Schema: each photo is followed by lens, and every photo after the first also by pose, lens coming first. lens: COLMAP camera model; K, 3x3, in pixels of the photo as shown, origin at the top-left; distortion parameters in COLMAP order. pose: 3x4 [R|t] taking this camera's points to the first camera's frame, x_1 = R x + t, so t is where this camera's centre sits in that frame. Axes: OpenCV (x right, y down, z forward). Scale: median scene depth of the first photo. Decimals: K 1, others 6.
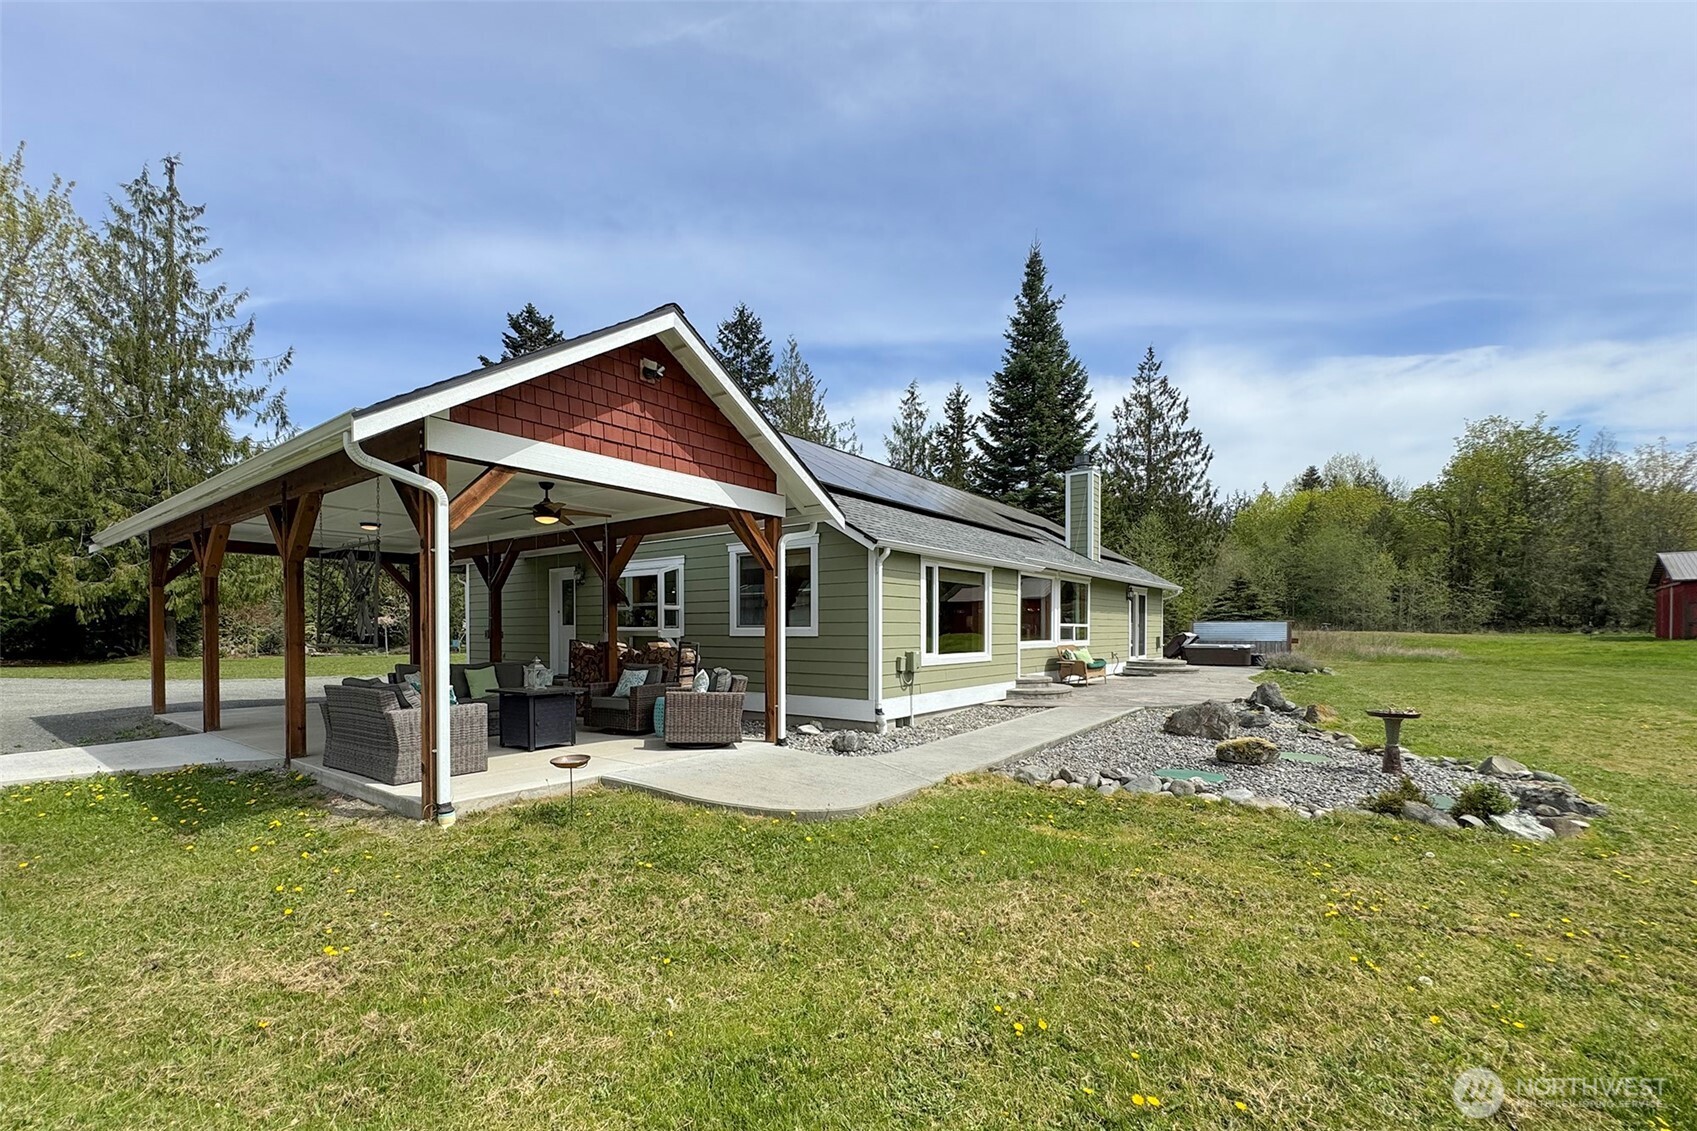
lens RADIAL K [[690.1, 0, 806.9], [0, 690.1, 633.6], [0, 0, 1]] dist [0.000939, -0.000515]
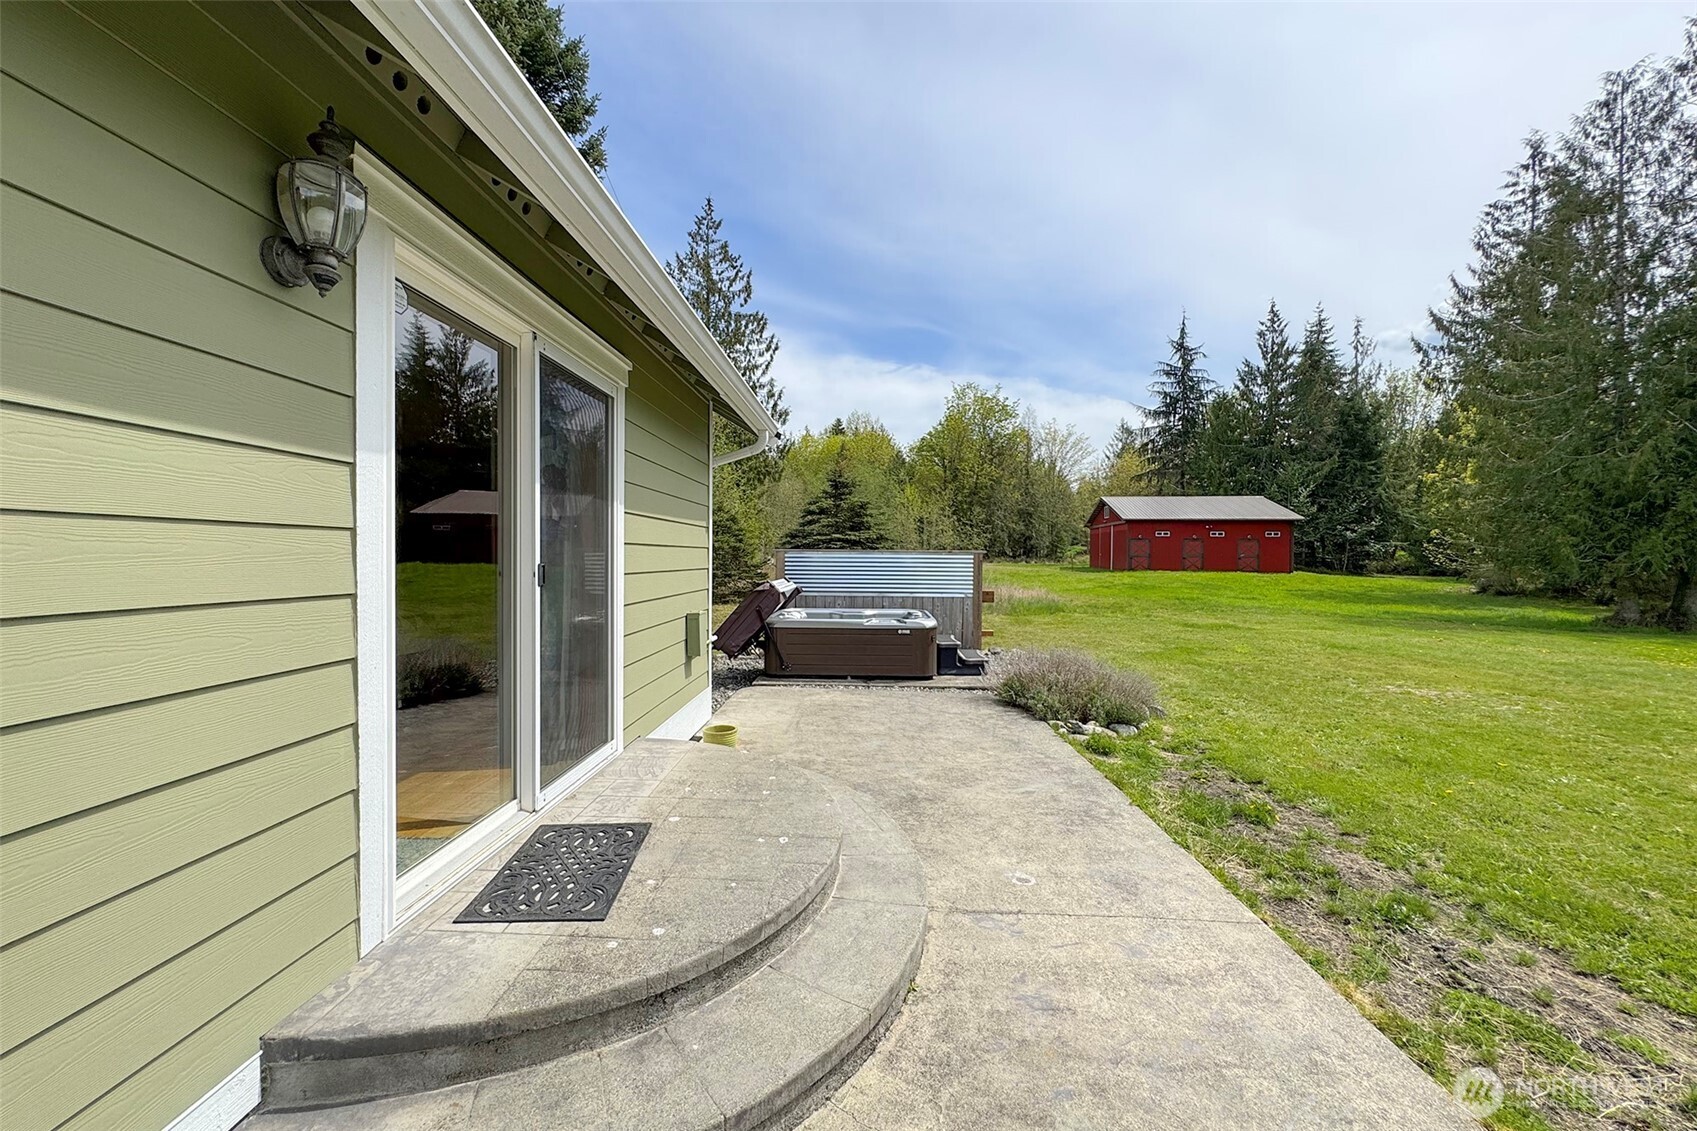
lens RADIAL K [[690.1, 0, 850.0], [0, 690.1, 561.9], [0, 0, 1]] dist [0.000939, -0.000515]
pose [[0.791569, 0.001650, 0.611078, 0.149022], [-0.003965, 0.999989, 0.002435, -0.005089], [-0.611067, -0.004350, 0.791567, 0.286114]]
